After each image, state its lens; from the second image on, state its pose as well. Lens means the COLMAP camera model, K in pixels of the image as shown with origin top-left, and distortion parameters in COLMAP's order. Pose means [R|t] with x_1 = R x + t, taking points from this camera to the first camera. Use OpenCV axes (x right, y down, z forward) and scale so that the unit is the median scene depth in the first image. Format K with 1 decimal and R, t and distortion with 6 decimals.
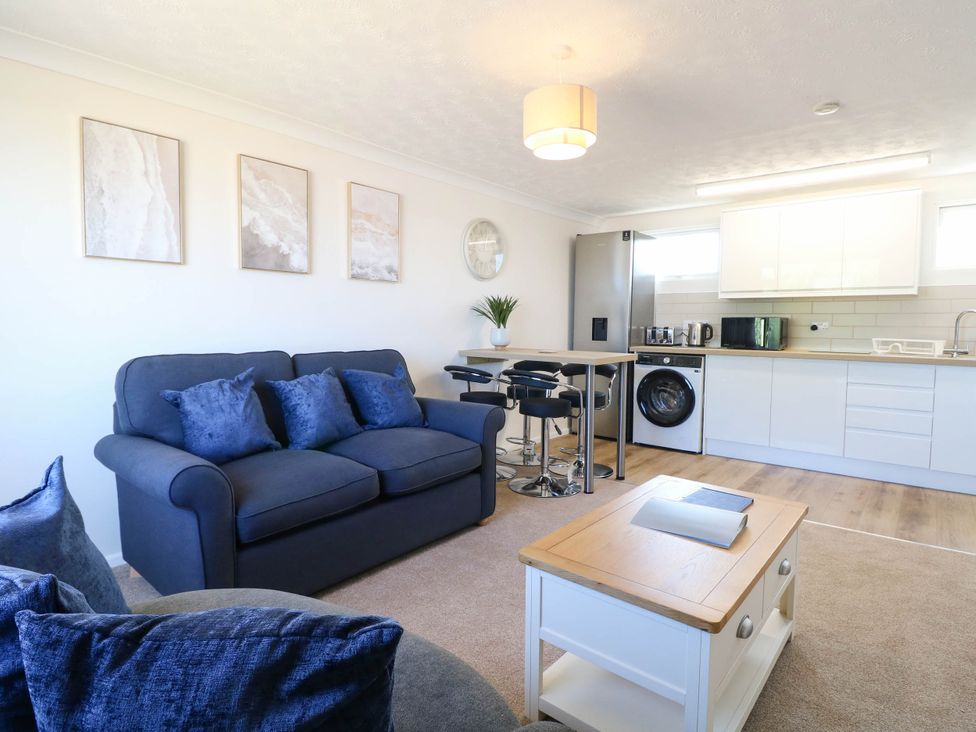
lens RADIAL K [[534.2, 0, 484.1], [0, 534.2, 356.0], [0, 0, 1]] dist [0.003694, -0.013822]
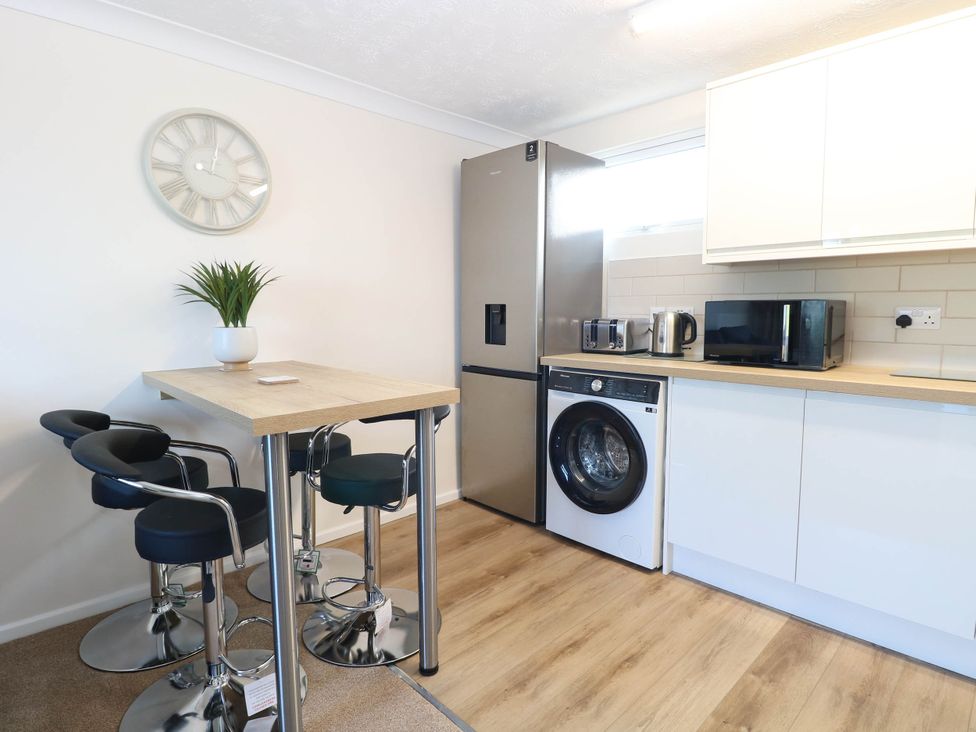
lens RADIAL K [[534.2, 0, 484.1], [0, 534.2, 356.0], [0, 0, 1]] dist [0.003694, -0.013822]
pose [[0.994677, -0.000443, -0.103043, 0.294647], [0.003118, 0.999662, 0.025801, -0.034972], [0.102997, -0.025985, 0.994342, 0.487625]]
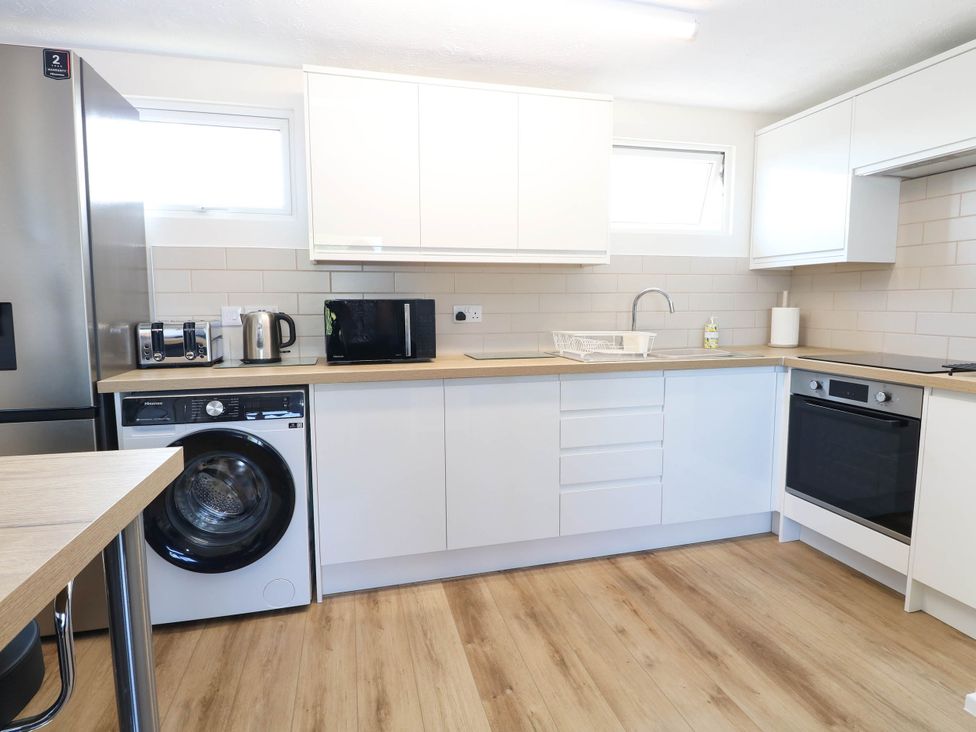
lens RADIAL K [[534.2, 0, 484.1], [0, 534.2, 356.0], [0, 0, 1]] dist [0.003694, -0.013822]
pose [[0.578273, -0.089415, 0.810928, 0.141630], [0.060958, 0.995933, 0.066345, -0.046348], [-0.813563, 0.011066, 0.581372, 0.621947]]
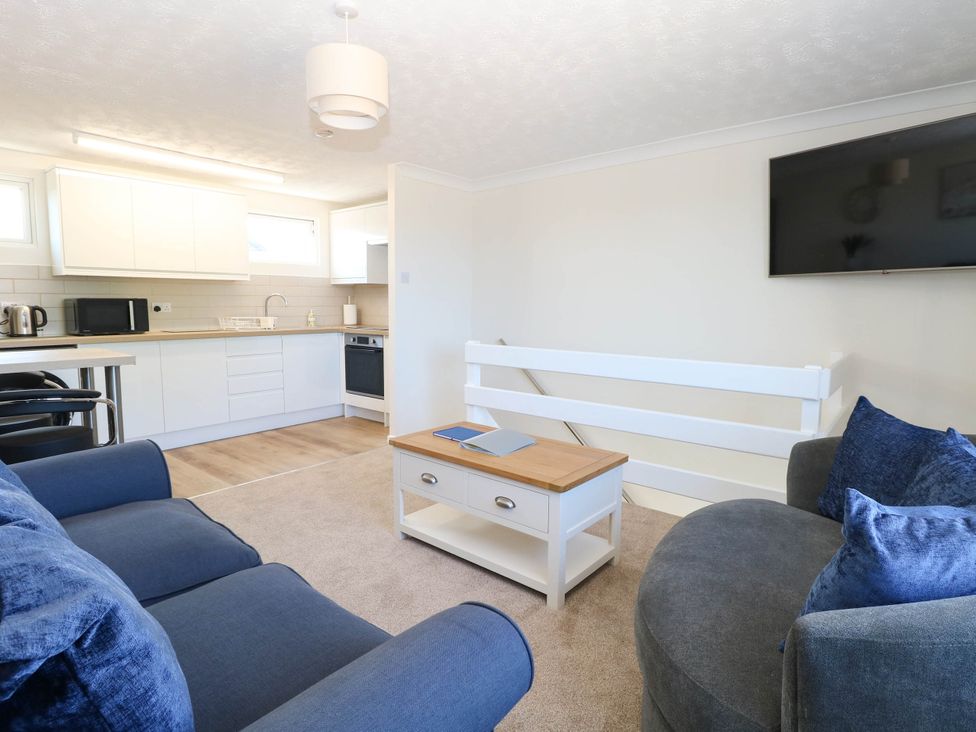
lens RADIAL K [[534.2, 0, 484.1], [0, 534.2, 356.0], [0, 0, 1]] dist [0.003694, -0.013822]
pose [[-0.002746, -0.106551, 0.994303, -0.388643], [0.059576, 0.992524, 0.106525, -0.034584], [-0.998220, 0.059529, 0.003623, 0.382021]]
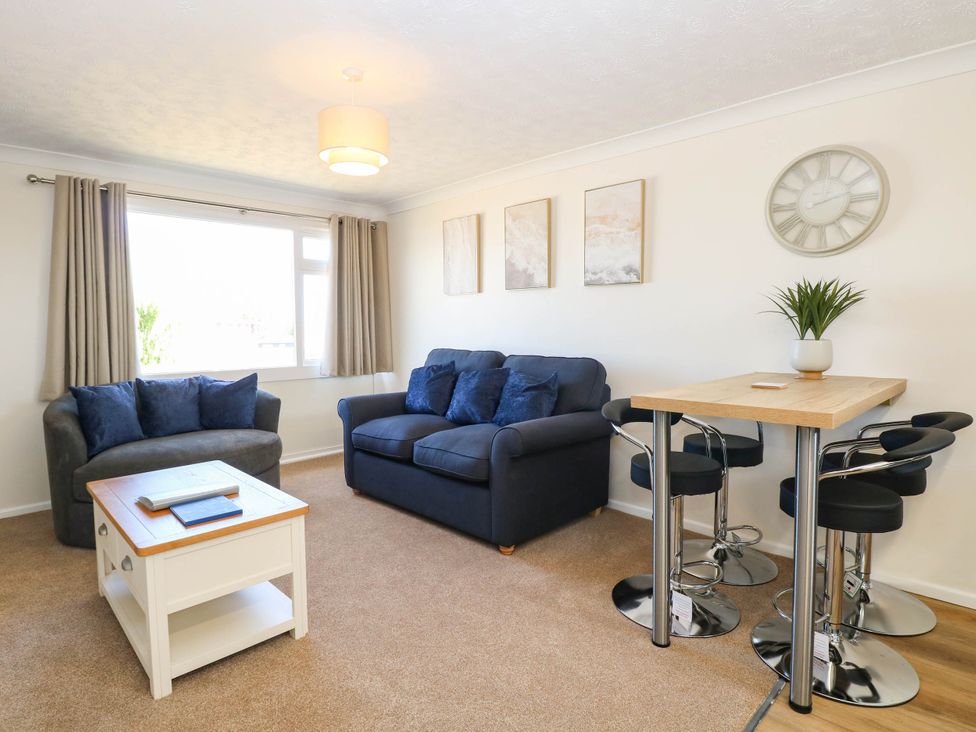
lens RADIAL K [[534.2, 0, 484.1], [0, 534.2, 356.0], [0, 0, 1]] dist [0.003694, -0.013822]
pose [[-0.088316, 0.052857, -0.994689, 0.568092], [-0.058493, 0.996593, 0.058152, -0.043902], [0.994374, 0.063318, -0.084924, 0.656009]]
